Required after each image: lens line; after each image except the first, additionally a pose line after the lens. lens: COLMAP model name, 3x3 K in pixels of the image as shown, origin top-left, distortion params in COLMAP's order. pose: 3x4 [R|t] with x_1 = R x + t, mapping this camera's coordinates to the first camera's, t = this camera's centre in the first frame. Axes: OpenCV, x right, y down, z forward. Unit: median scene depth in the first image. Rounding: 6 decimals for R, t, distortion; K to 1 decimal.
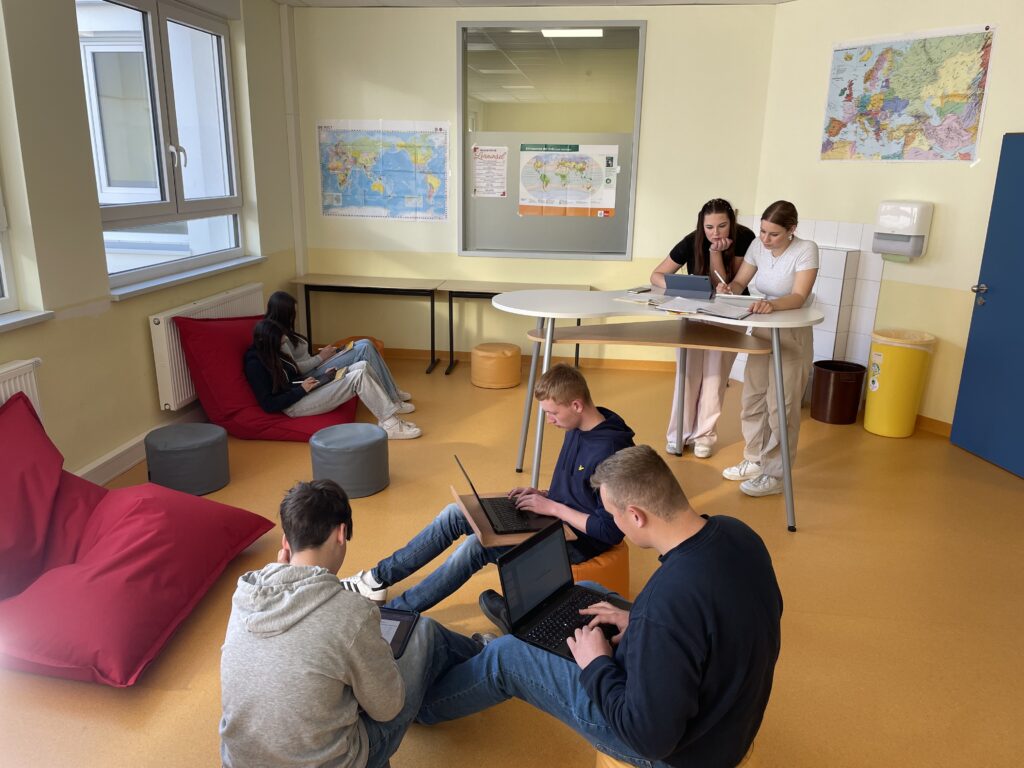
lens RADIAL K [[772.9, 0, 507.5], [0, 772.9, 378.2], [0, 0, 1]] dist [0.090986, -0.119429]
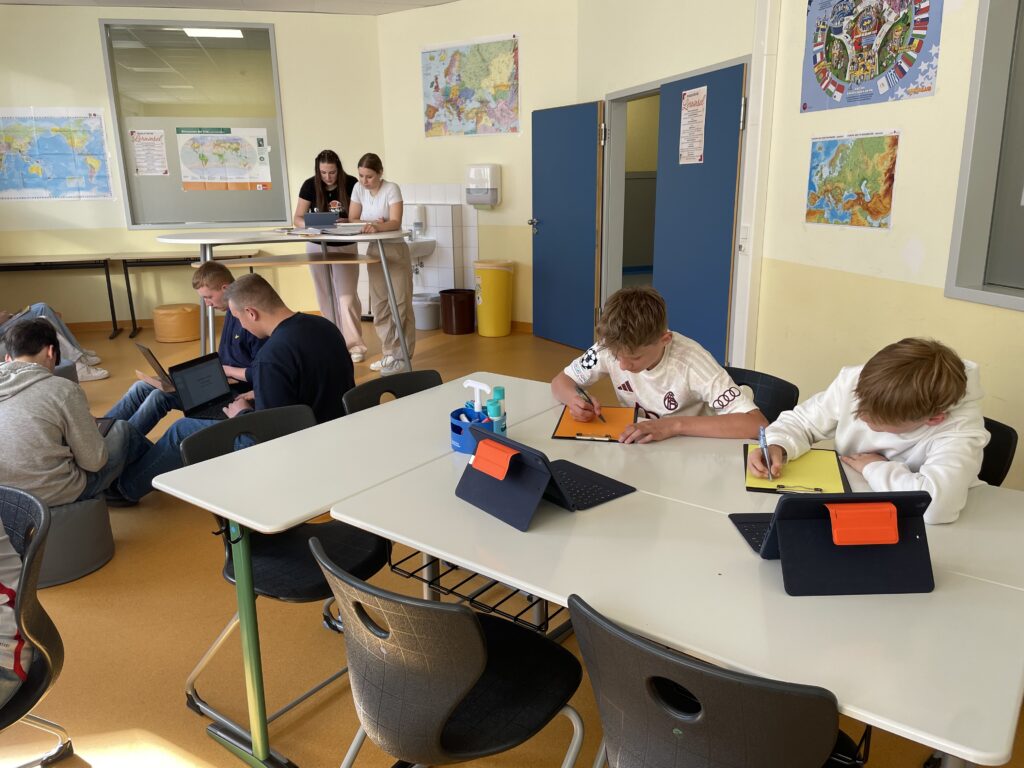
lens RADIAL K [[772.9, 0, 507.5], [0, 772.9, 378.2], [0, 0, 1]] dist [0.090986, -0.119429]
pose [[0.930129, -0.122410, 0.346232, 0.025812], [0.126994, 0.991858, 0.009509, 0.110255], [-0.344577, 0.035124, 0.938101, -0.220215]]
